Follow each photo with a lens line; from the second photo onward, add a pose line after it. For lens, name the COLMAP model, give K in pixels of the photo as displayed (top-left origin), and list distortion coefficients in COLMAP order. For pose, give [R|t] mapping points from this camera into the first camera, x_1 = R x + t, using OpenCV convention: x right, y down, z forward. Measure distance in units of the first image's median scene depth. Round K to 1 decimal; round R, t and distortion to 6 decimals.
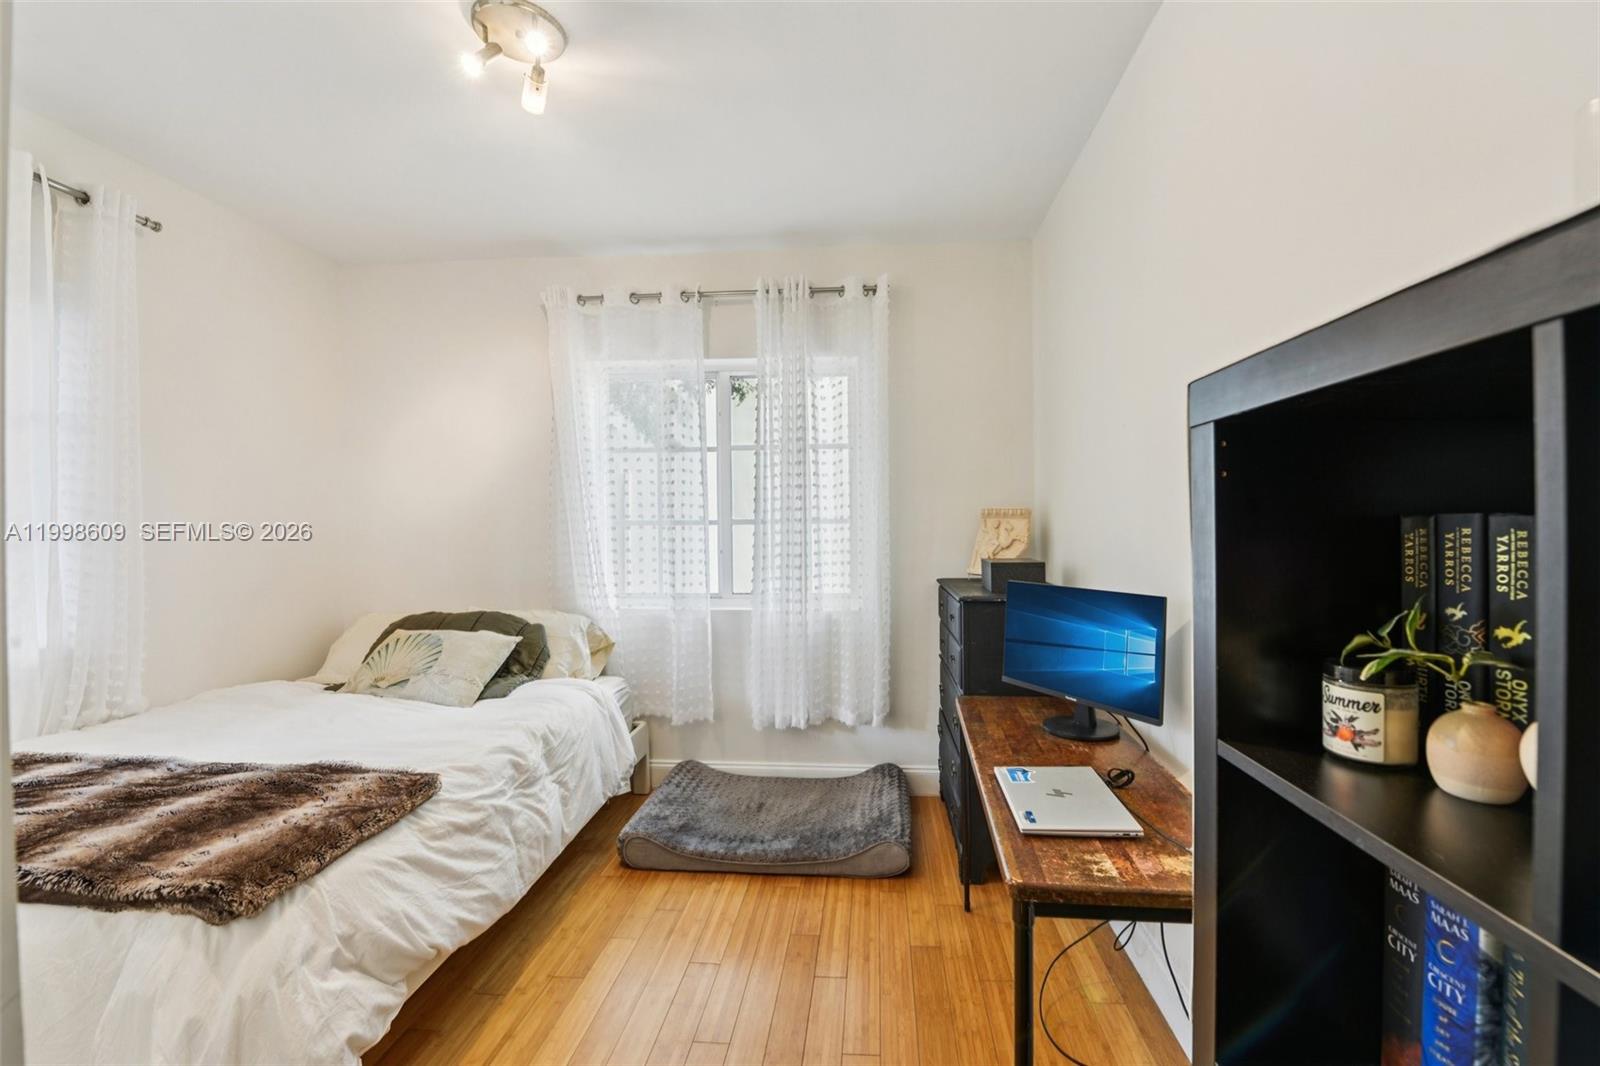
lens RADIAL K [[643.6, 0, 806.1], [0, 643.6, 520.8], [0, 0, 1]] dist [-0.019933, -0.000307]
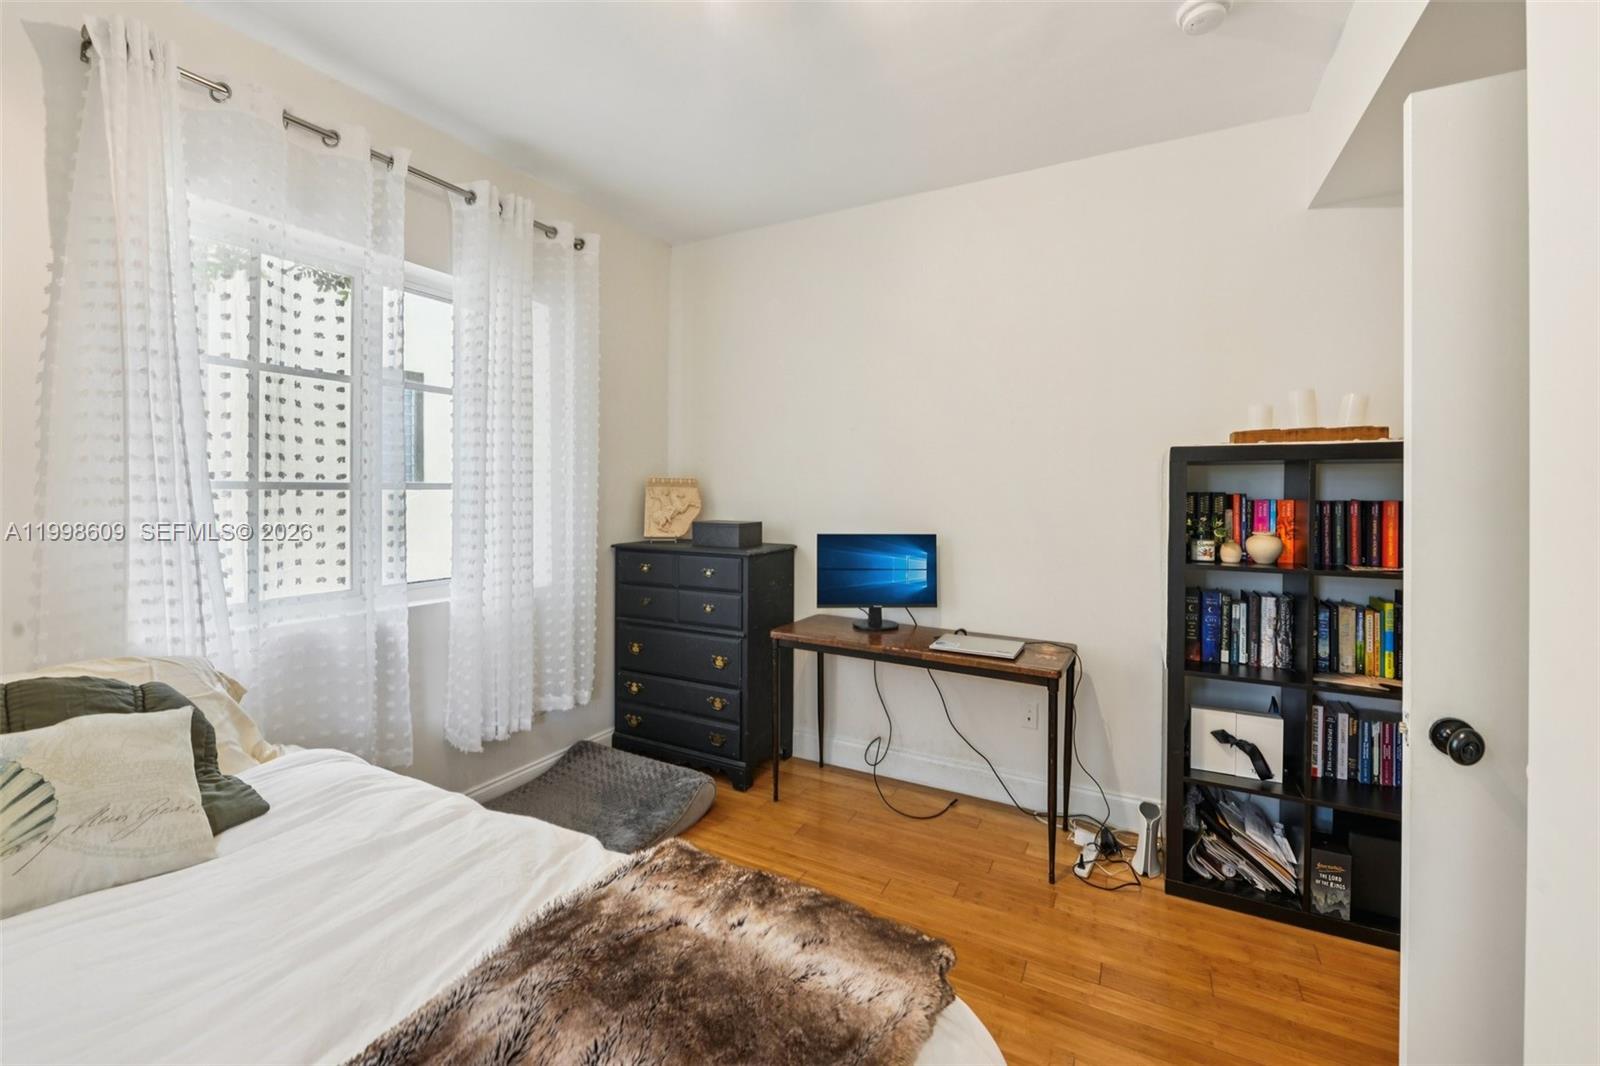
lens RADIAL K [[683.5, 0, 761.9], [0, 683.5, 492.7], [0, 0, 1]] dist [-0.022197, -0.000089]
pose [[0.404800, 0.004337, 0.914395, -0.959726], [-0.015303, 0.999881, 0.002033, 0.002160], [-0.914277, -0.014816, 0.404818, 0.458971]]
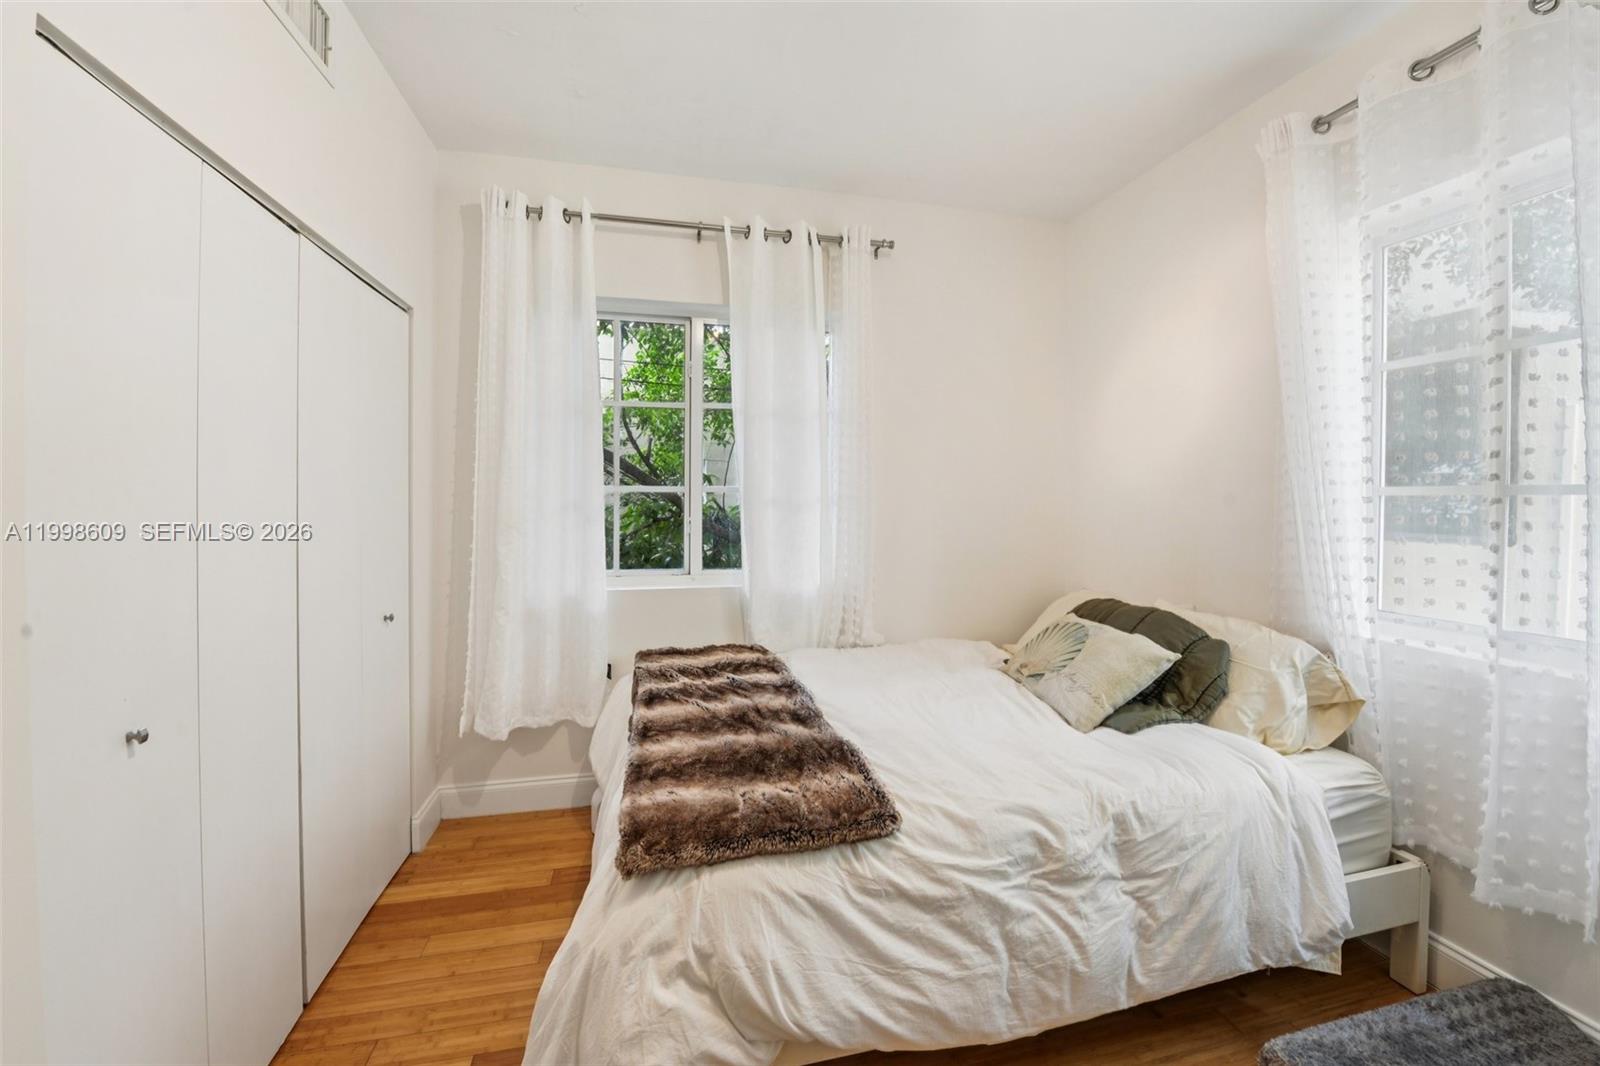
lens RADIAL K [[643.6, 0, 806.1], [0, 643.6, 520.8], [0, 0, 1]] dist [-0.019933, -0.000307]
pose [[0.333663, 0.037878, -0.941931, 0.085163], [0.005501, 0.999097, 0.042125, 0.006145], [0.942676, -0.019237, 0.333154, 0.494019]]
